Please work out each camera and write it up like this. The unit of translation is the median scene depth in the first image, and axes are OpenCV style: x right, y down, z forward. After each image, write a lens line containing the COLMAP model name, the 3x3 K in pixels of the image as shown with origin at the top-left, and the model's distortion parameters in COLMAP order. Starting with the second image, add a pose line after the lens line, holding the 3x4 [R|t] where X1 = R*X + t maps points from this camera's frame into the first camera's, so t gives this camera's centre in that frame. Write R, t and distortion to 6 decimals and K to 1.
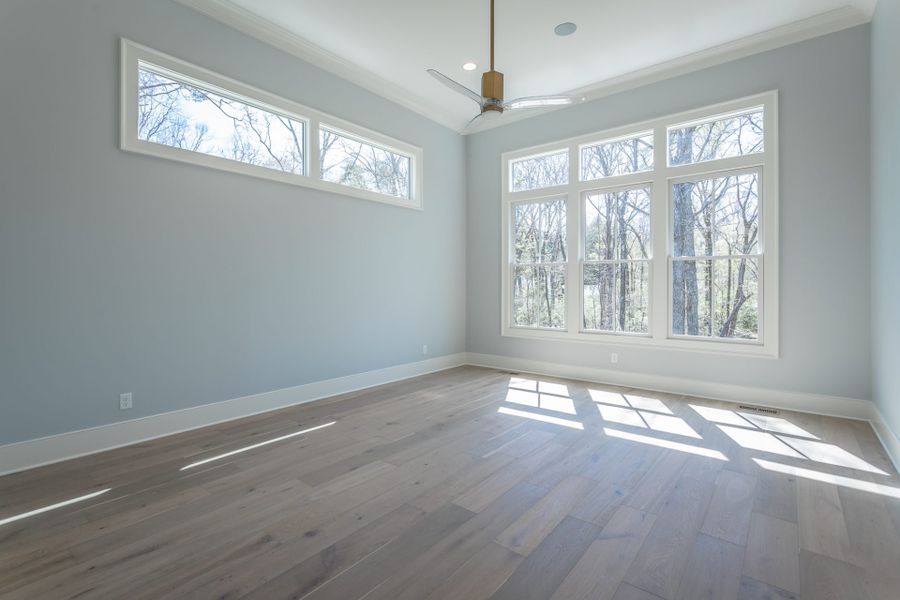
lens RADIAL K [[428.8, 0, 452.1], [0, 428.8, 287.0], [0, 0, 1]] dist [-0.002835, -0.000020]
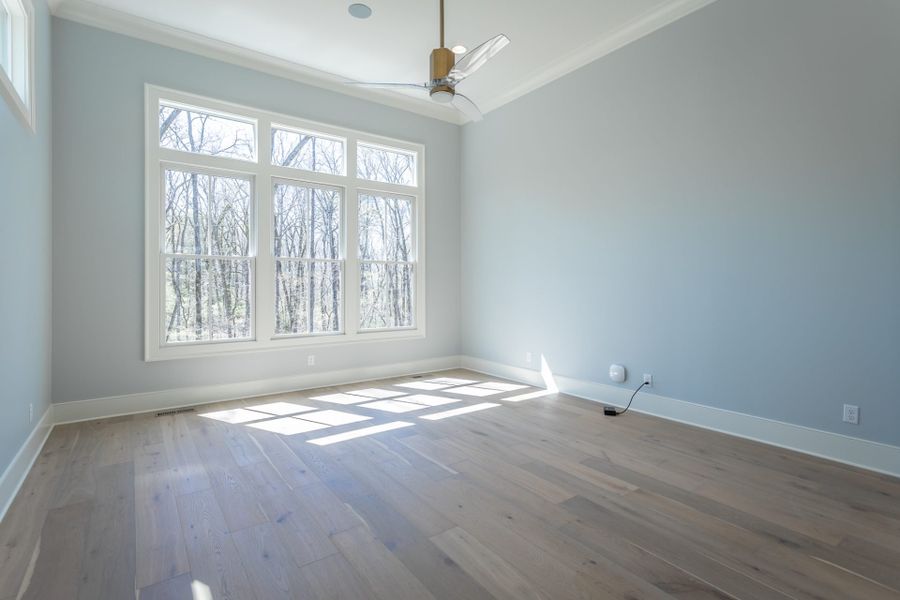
lens RADIAL K [[428.8, 0, 452.1], [0, 428.8, 287.0], [0, 0, 1]] dist [-0.002835, -0.000020]
pose [[0.263172, -0.002099, 0.964747, -0.652074], [0.004730, 0.999988, 0.000885, 0.001996], [-0.964737, 0.004331, 0.263179, 0.624630]]
